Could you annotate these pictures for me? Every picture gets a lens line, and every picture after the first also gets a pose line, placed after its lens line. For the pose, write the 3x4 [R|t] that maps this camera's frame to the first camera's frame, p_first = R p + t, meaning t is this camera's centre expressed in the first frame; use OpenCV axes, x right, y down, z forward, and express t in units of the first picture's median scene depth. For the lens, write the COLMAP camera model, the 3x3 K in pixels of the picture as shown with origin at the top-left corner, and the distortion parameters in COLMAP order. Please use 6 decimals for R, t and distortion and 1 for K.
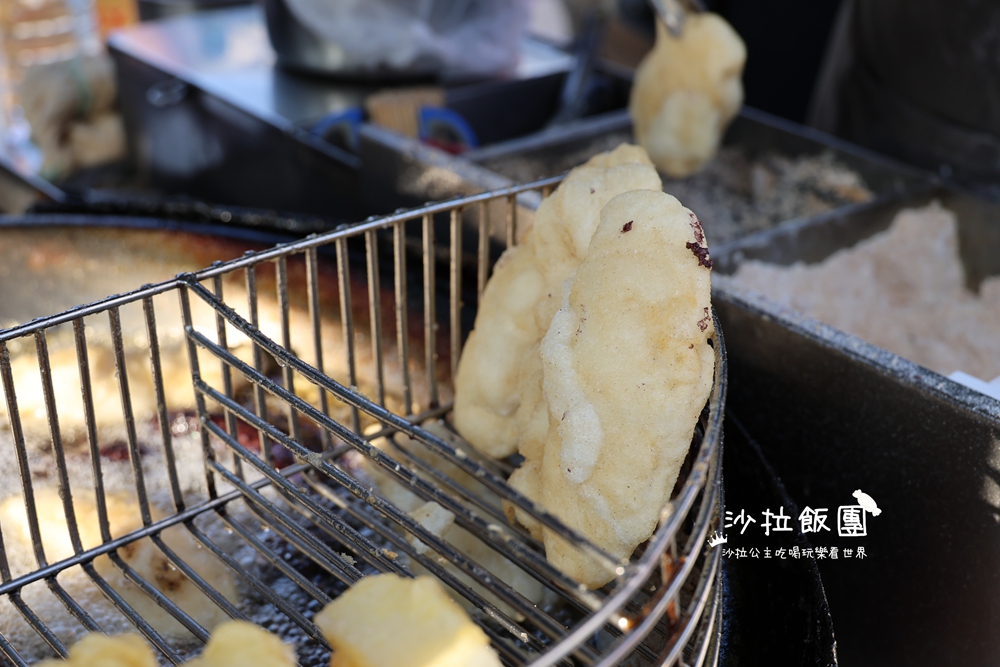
lens RADIAL K [[1554.5, 0, 501.2], [0, 1554.5, 334.6], [0, 0, 1]] dist [-0.237464, 0.000000]
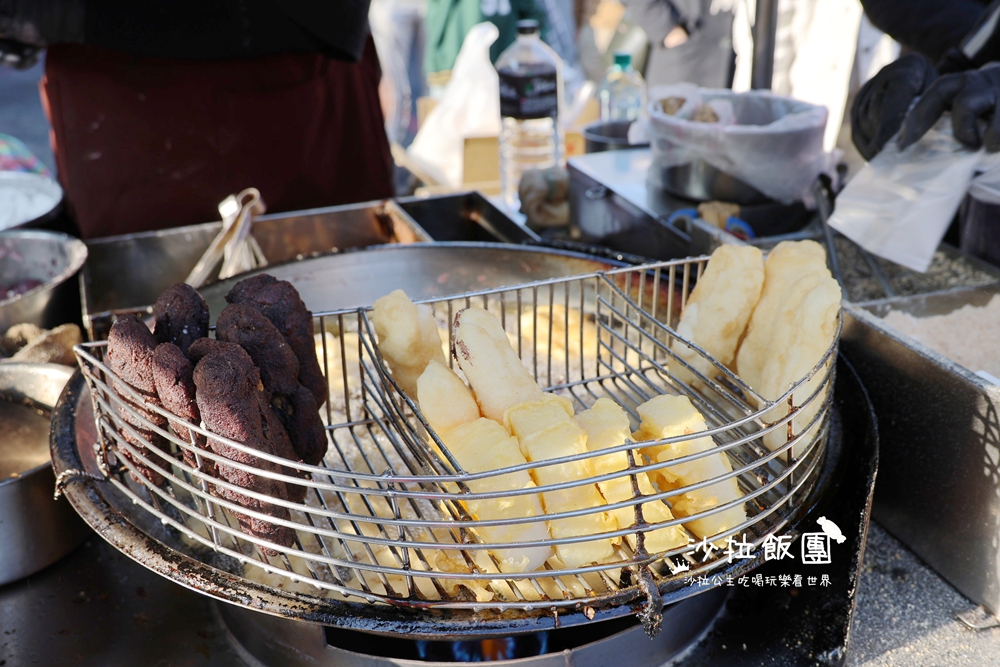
lens RADIAL K [[1103.6, 0, 498.9], [0, 1103.6, 333.7], [0, 0, 1]] dist [0.095993, 0.000000]
pose [[0.955199, 0.125572, -0.268004, 0.074511], [-0.133968, 0.990898, -0.013197, 0.065785], [0.263907, 0.048510, 0.963327, -0.450185]]
